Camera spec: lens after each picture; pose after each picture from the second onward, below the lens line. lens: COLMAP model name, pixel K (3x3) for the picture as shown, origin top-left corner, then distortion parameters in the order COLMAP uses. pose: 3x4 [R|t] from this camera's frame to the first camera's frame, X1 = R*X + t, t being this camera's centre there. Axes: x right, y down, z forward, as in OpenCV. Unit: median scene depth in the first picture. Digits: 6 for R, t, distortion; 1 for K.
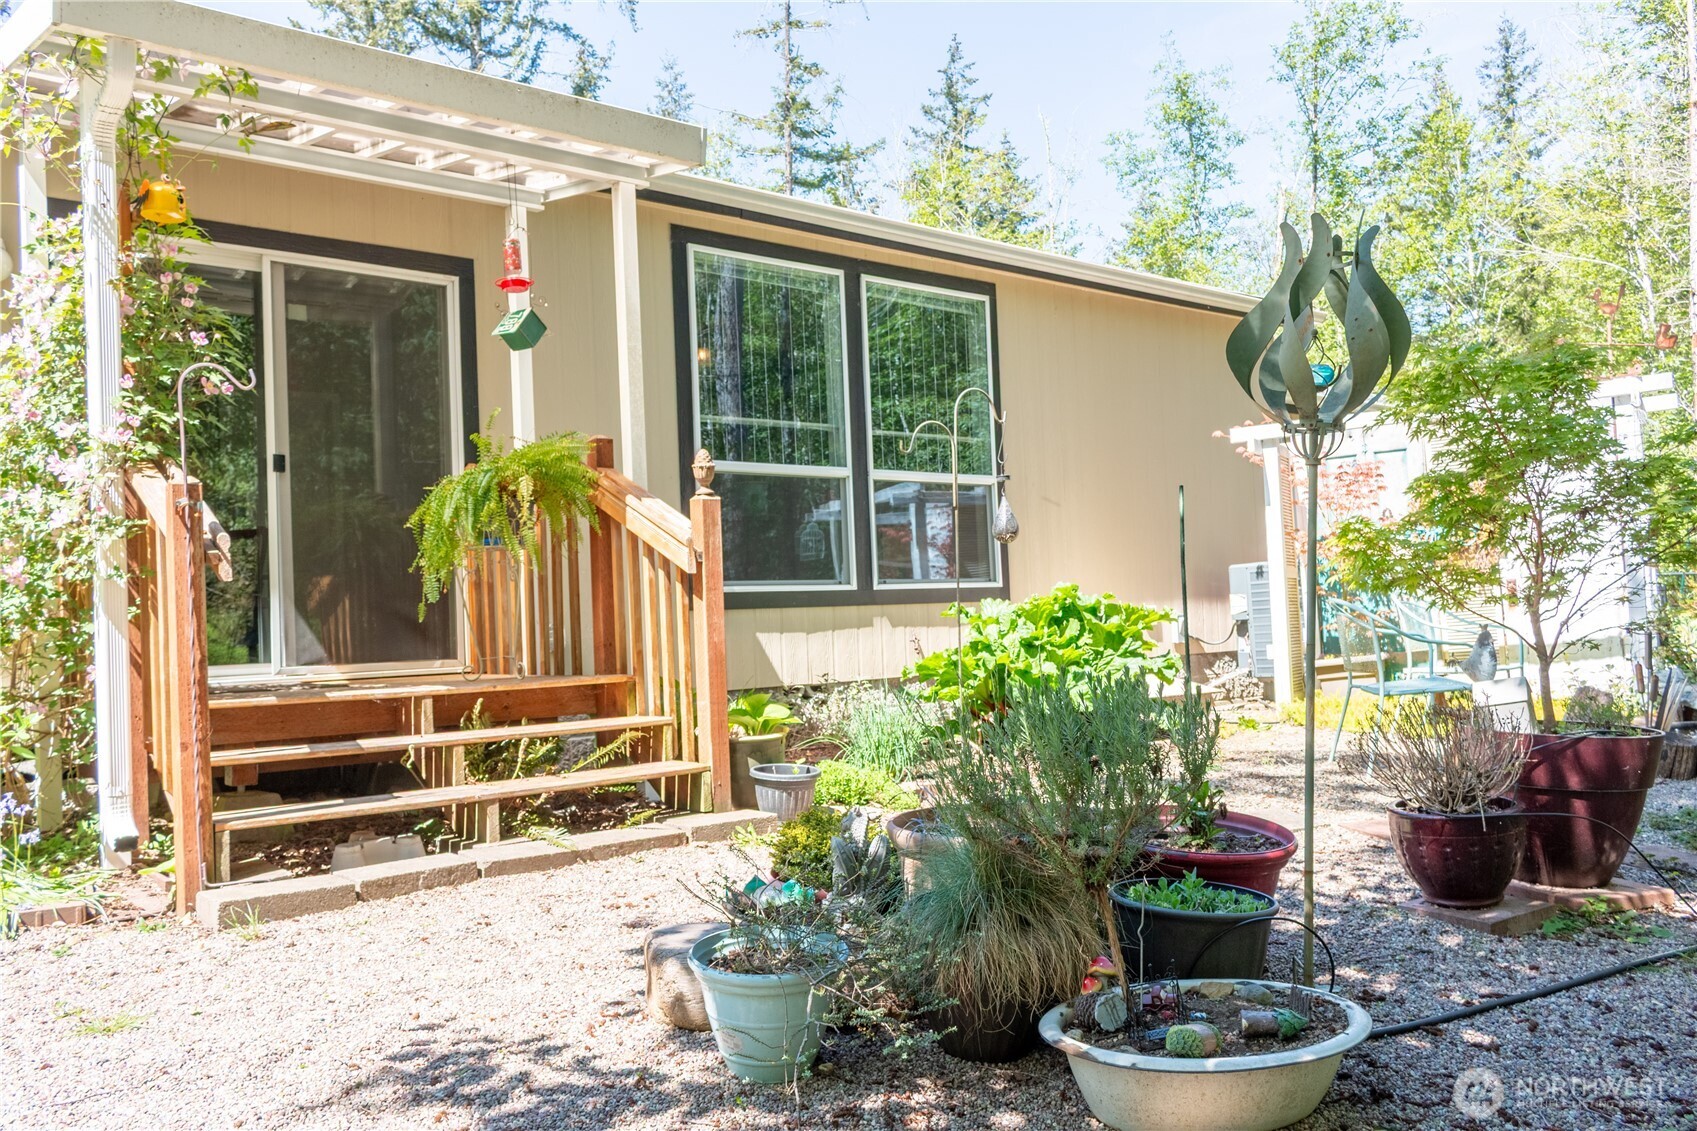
lens RADIAL K [[1418.6, 0, 848.5], [0, 1418.6, 565.5], [0, 0, 1]] dist [0.017674, 0.005608]
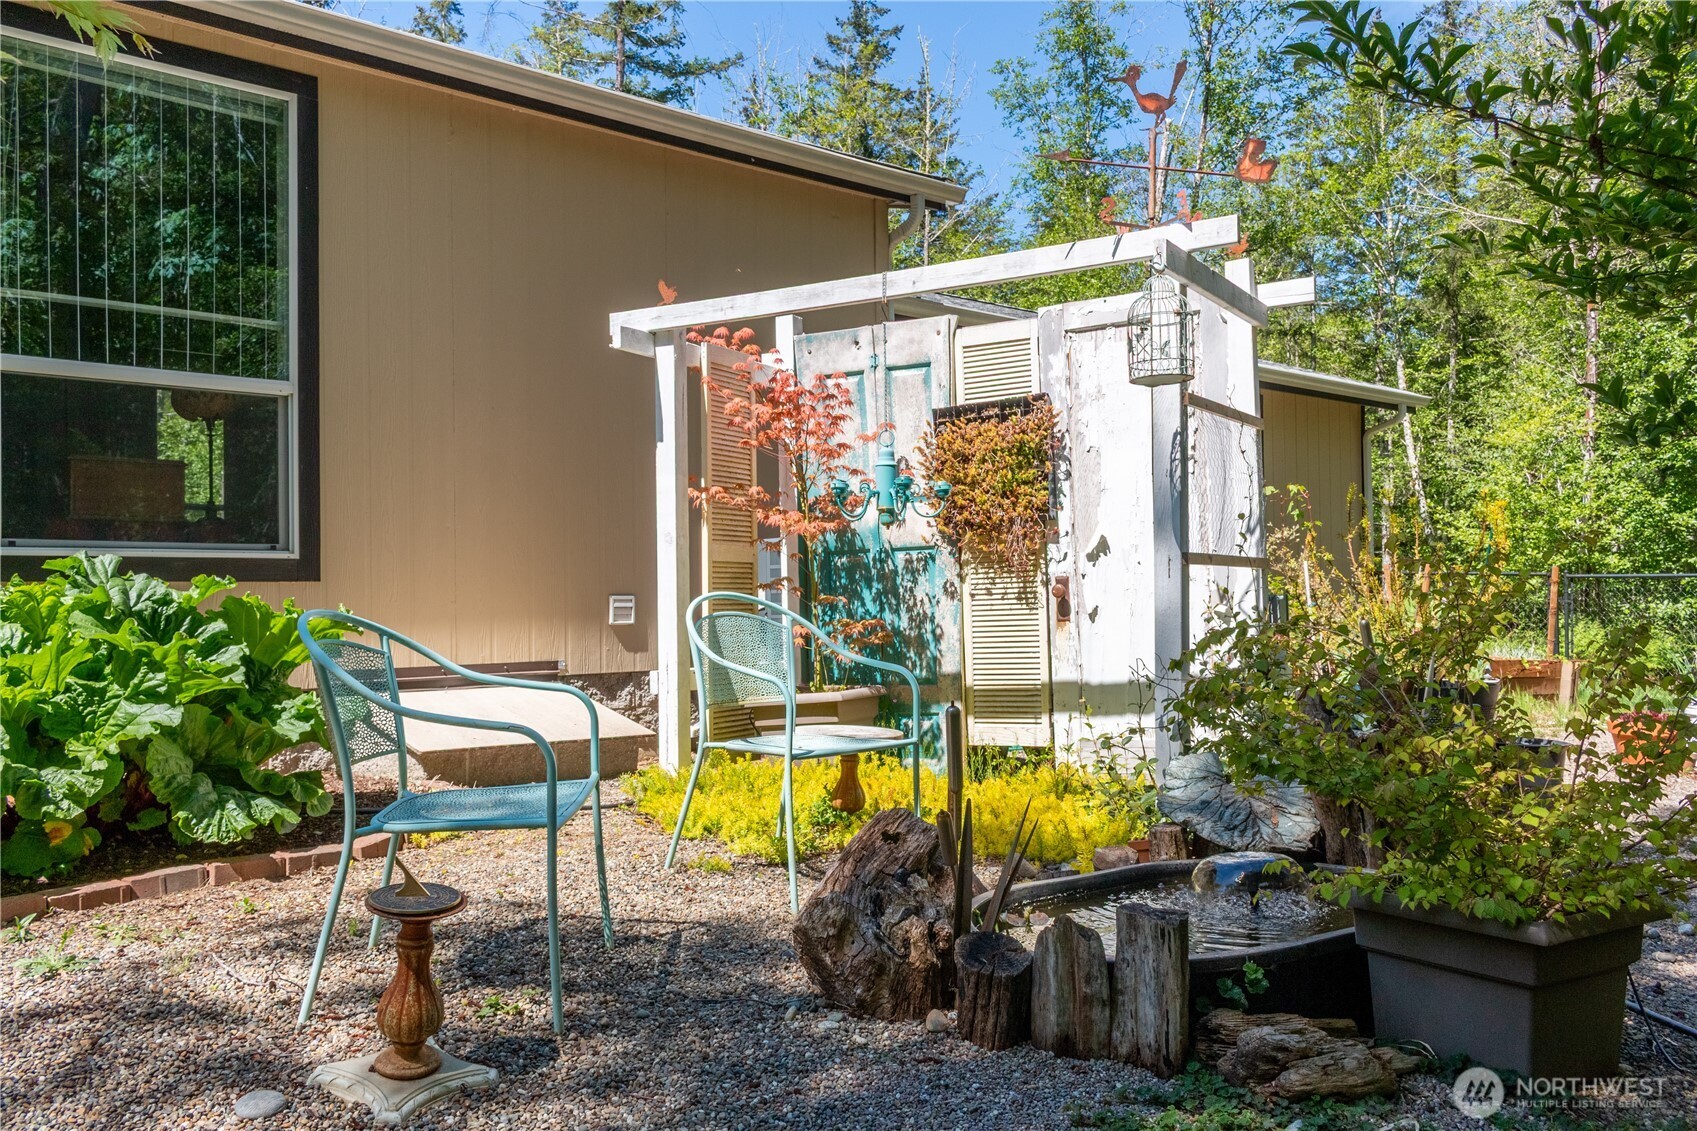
lens RADIAL K [[1418.6, 0, 848.5], [0, 1418.6, 565.5], [0, 0, 1]] dist [0.017674, 0.005608]
pose [[0.999173, 0.038248, 0.013814, 0.091519], [-0.038547, 0.999014, 0.022047, -0.001409], [-0.012957, -0.022561, 0.999662, 0.097331]]
